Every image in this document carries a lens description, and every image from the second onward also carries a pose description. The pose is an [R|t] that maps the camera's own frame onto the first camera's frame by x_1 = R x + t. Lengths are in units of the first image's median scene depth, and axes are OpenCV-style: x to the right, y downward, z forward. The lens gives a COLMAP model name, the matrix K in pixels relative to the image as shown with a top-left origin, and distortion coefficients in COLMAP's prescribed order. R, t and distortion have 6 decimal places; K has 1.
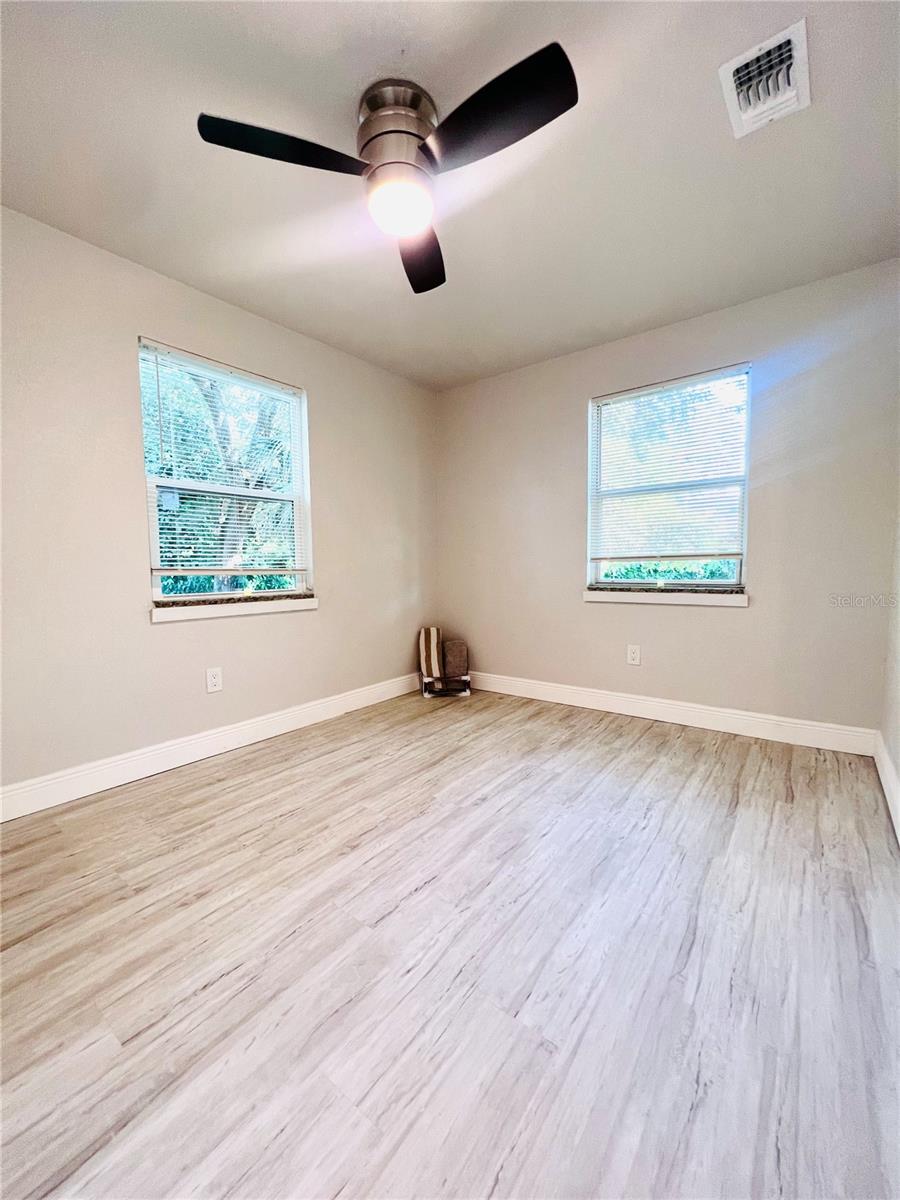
lens RADIAL K [[480.3, 0, 448.5], [0, 480.3, 601.1], [0, 0, 1]] dist [-0.002623, 0.001053]
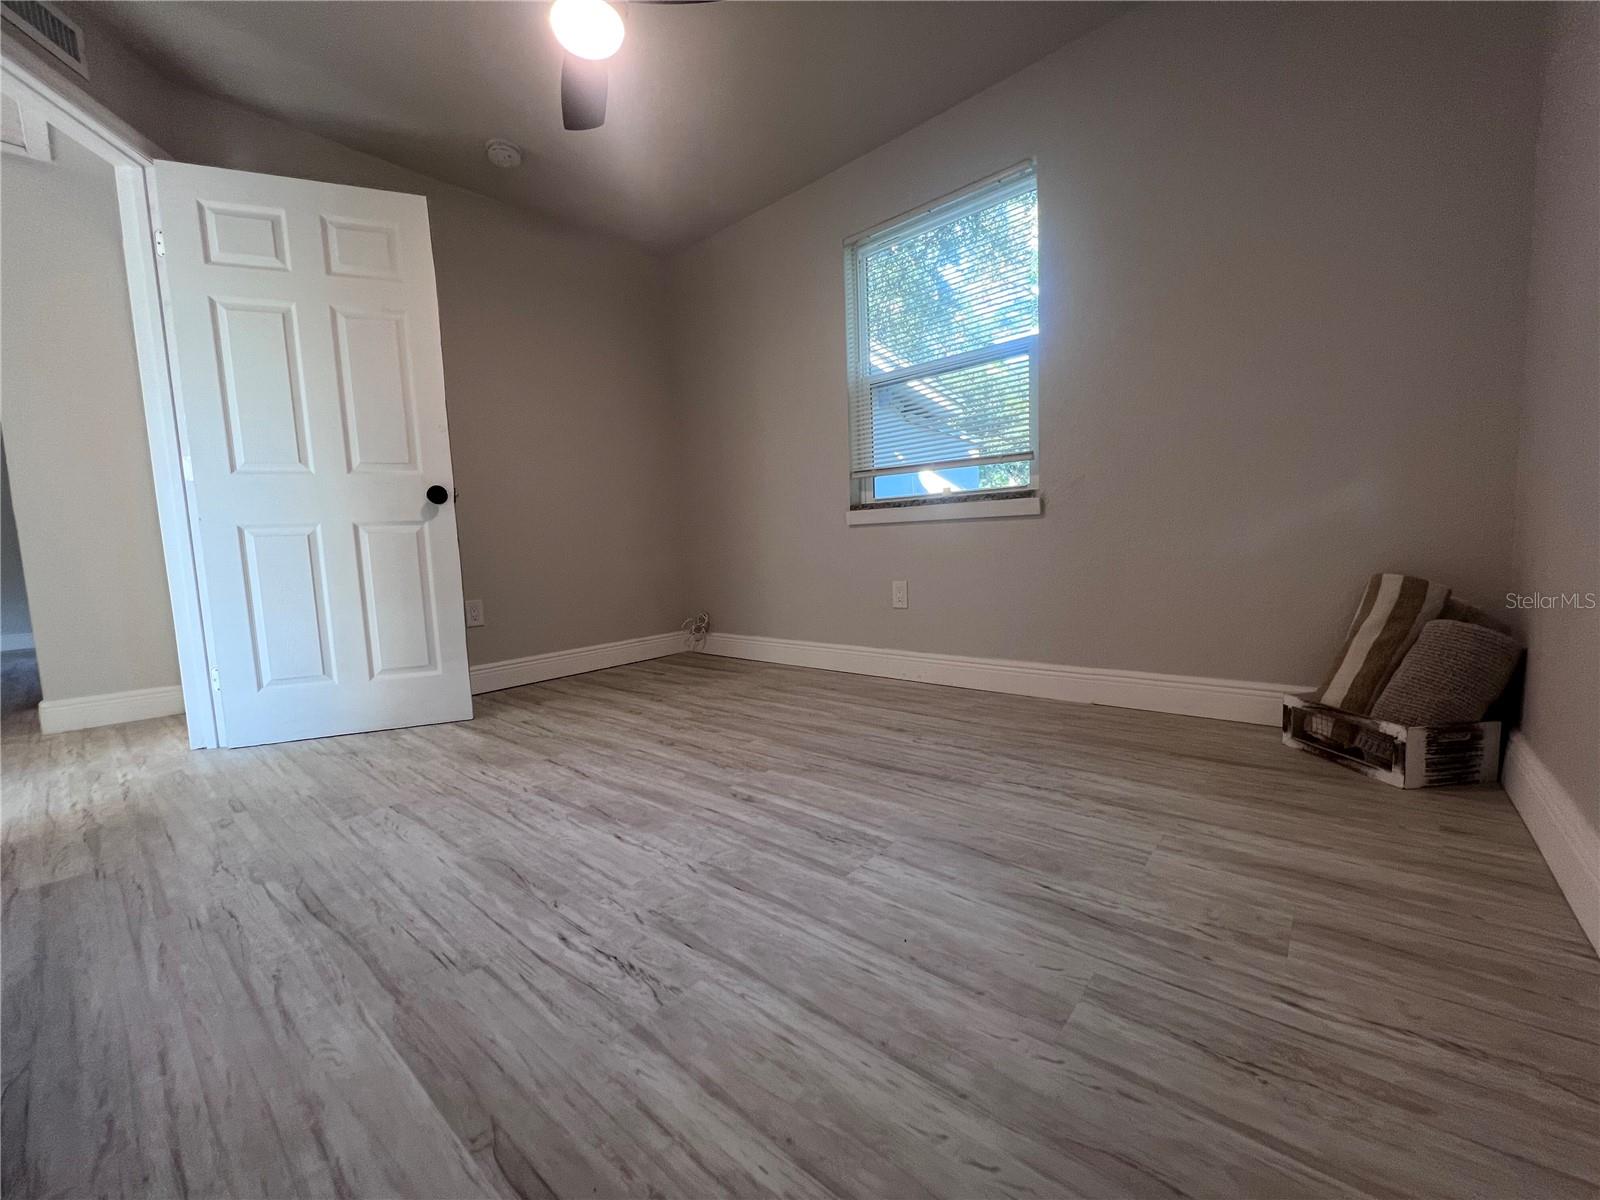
lens RADIAL K [[640.4, 0, 801.8], [0, 640.4, 604.2], [0, 0, 1]] dist [-0.002623, 0.001053]
pose [[-0.061003, 0.108843, -0.992185, 0.733043], [-0.031049, 0.993349, 0.110880, 0.061435], [0.997655, 0.037570, -0.057218, 0.948936]]
